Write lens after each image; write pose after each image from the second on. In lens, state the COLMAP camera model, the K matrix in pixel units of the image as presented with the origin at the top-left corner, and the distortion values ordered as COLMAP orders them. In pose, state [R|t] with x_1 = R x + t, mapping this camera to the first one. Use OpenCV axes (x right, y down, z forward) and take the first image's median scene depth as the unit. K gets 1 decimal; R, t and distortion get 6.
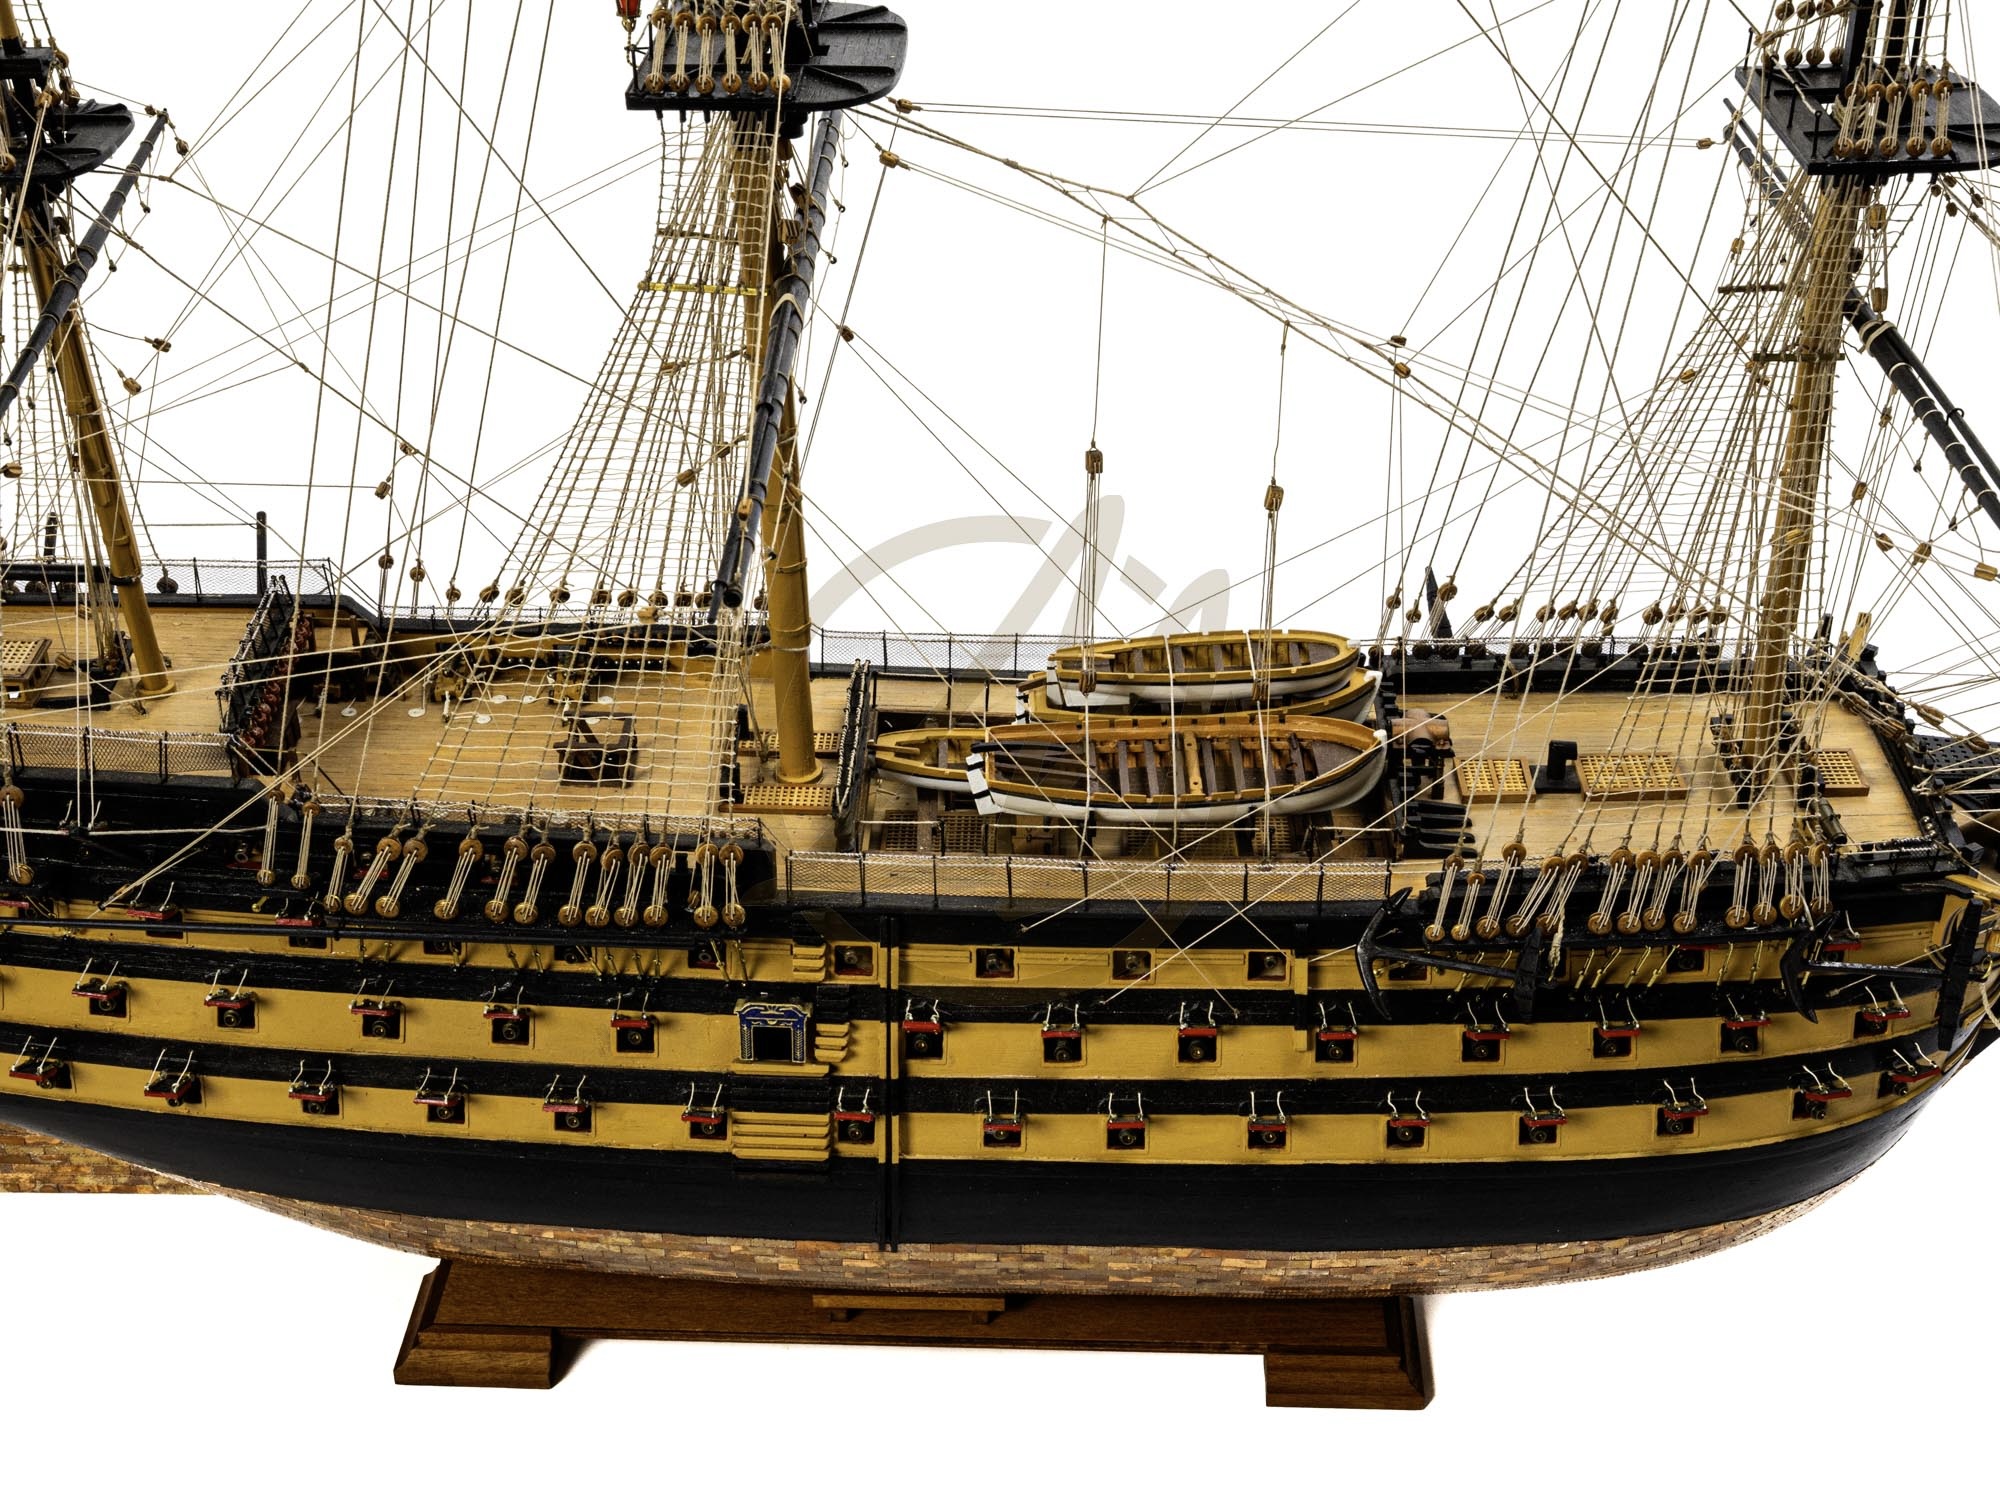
lens RADIAL K [[2547.1, 0, 1001.1], [0, 2547.1, 752.3], [0, 0, 1]] dist [-0.039358, 0.000000]
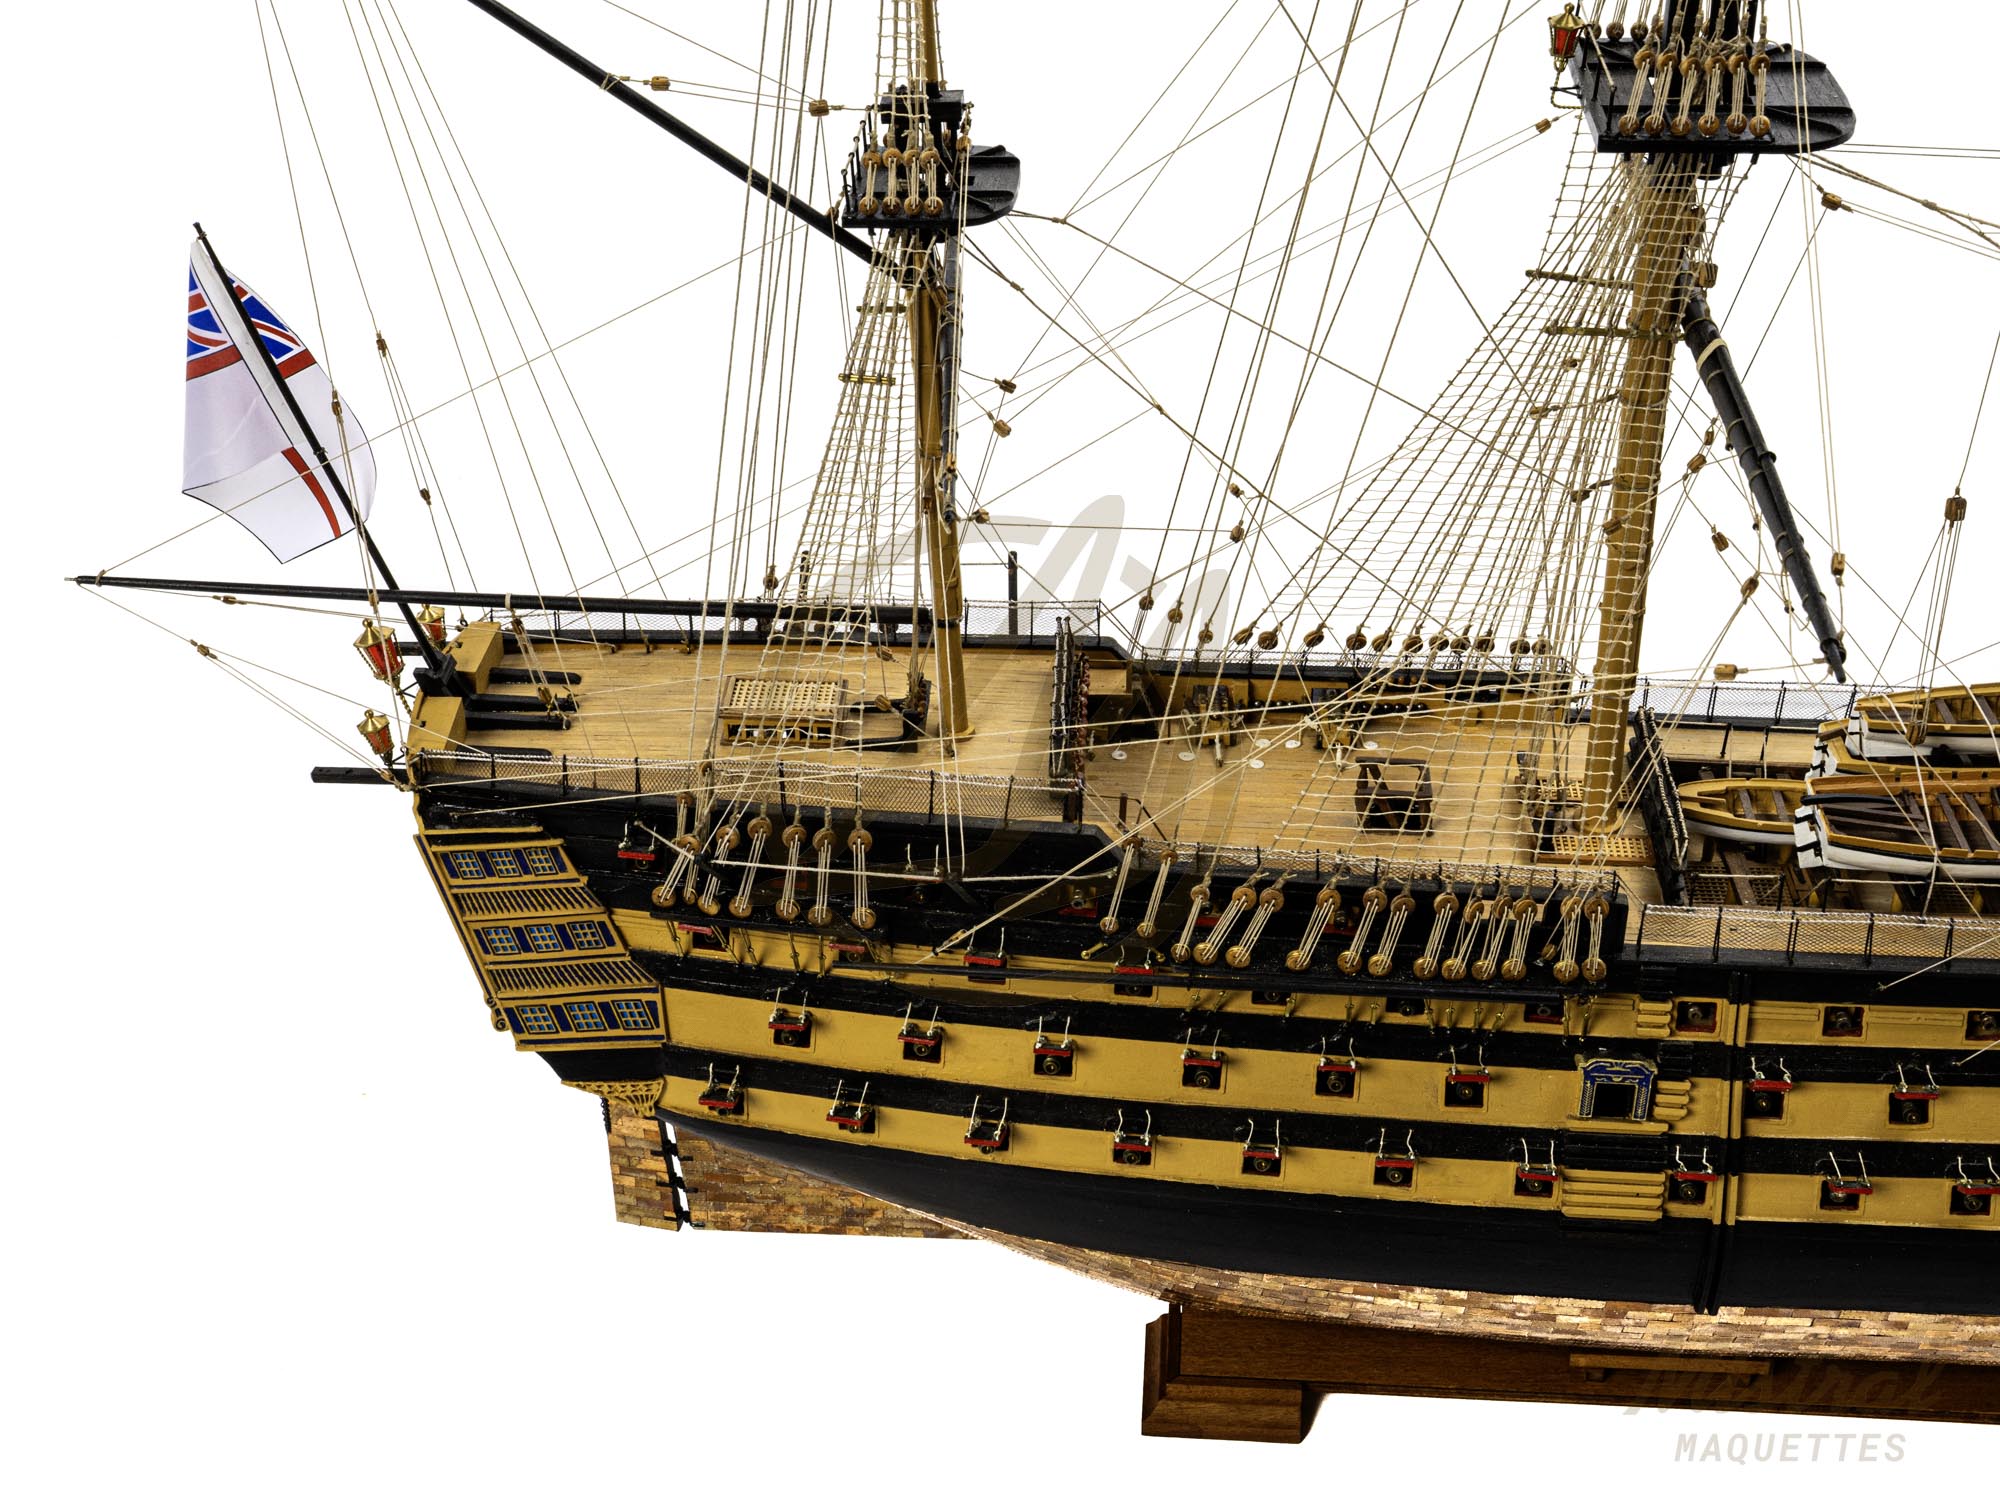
lens RADIAL K [[2547.1, 0, 1001.4], [0, 2547.1, 751.5], [0, 0, 1]] dist [-0.039358, 0.000000]
pose [[0.997302, 0.009629, -0.072780, -0.246751], [-0.010301, 0.999908, -0.008866, -0.008563], [0.072688, 0.009591, 0.997309, 0.007441]]
